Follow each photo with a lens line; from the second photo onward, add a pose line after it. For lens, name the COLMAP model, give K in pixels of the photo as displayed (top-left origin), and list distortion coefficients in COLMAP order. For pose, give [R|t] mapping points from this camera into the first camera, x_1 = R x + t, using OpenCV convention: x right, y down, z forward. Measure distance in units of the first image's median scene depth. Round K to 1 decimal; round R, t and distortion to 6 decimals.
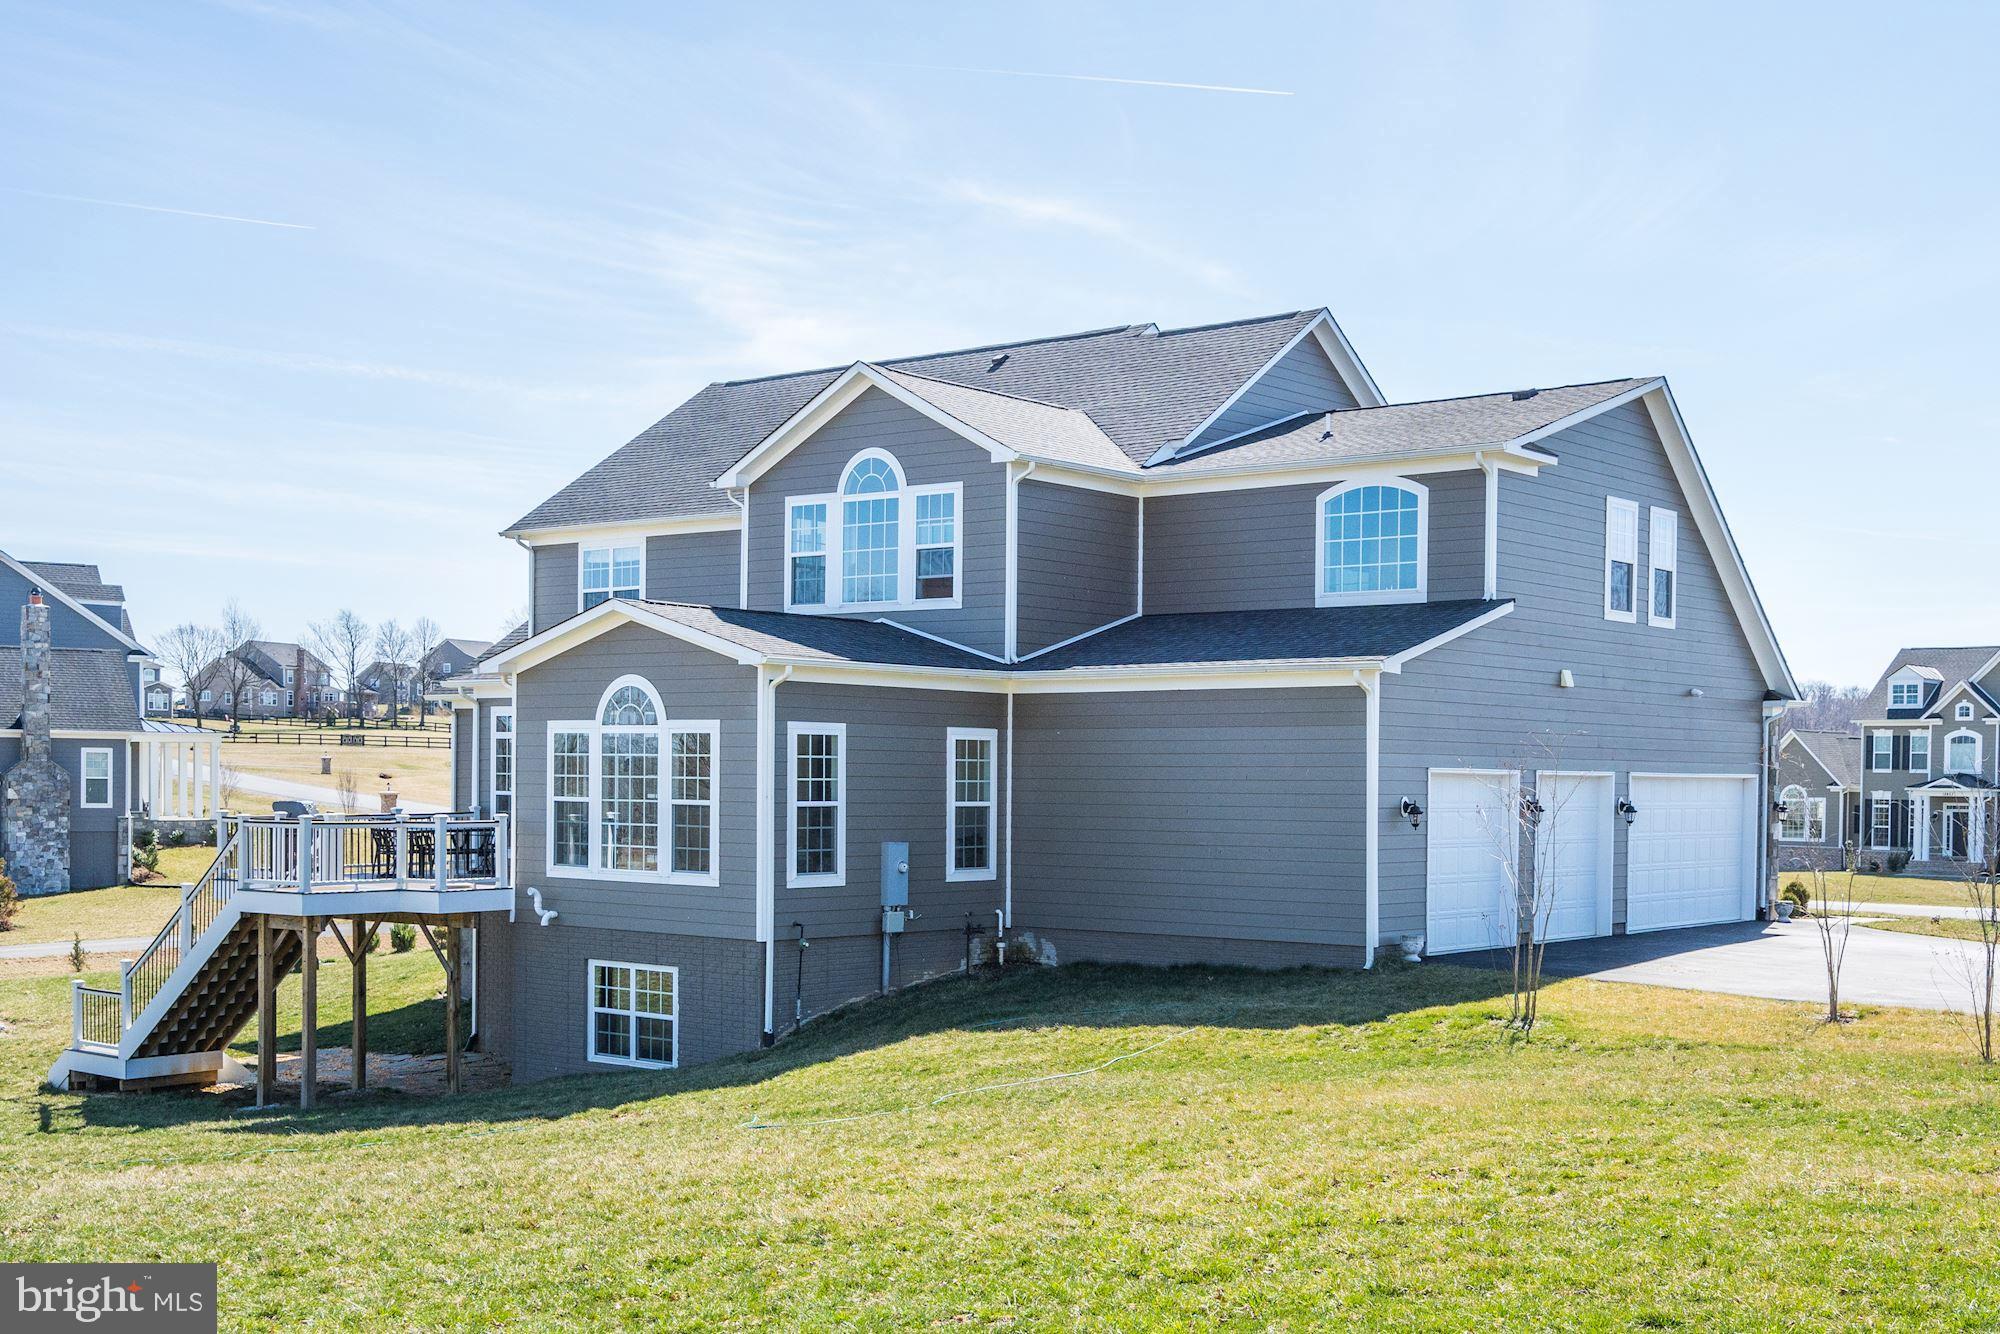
lens RADIAL K [[1770.7, 0, 1000.0], [0, 1770.7, 667.0], [0, 0, 1]] dist [0.009764, 0.005833]
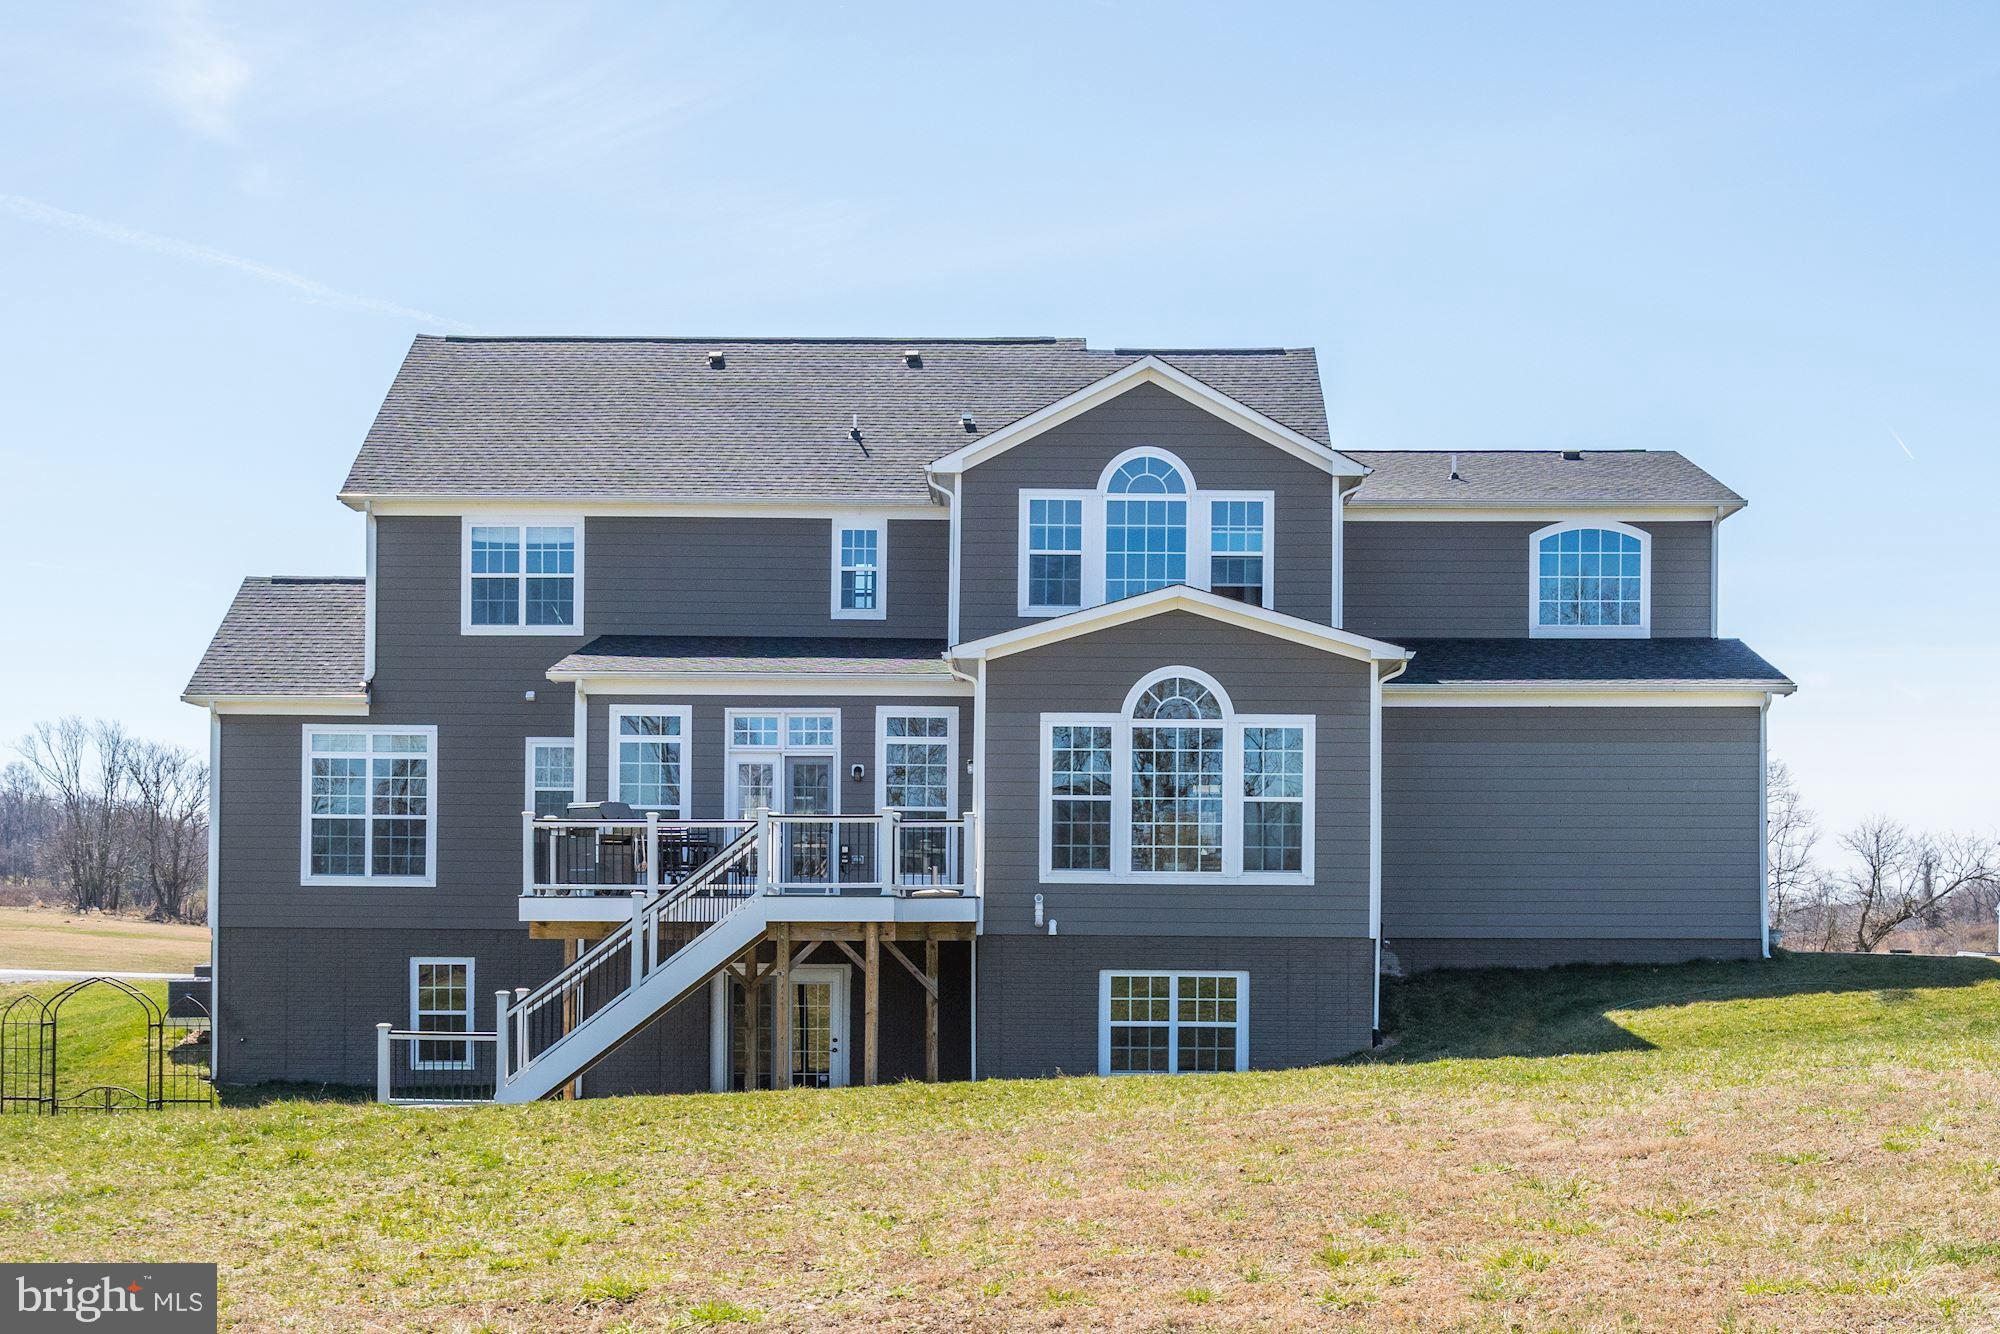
lens RADIAL K [[2041.6, 0, 1000.0], [0, 2041.6, 667.0], [0, 0, 1]] dist [-0.009892, -0.003774]
pose [[0.882416, 0.048268, 0.467987, -0.702858], [-0.033124, 0.998629, -0.040540, 0.045891], [-0.469302, 0.020271, 0.882805, 0.069650]]
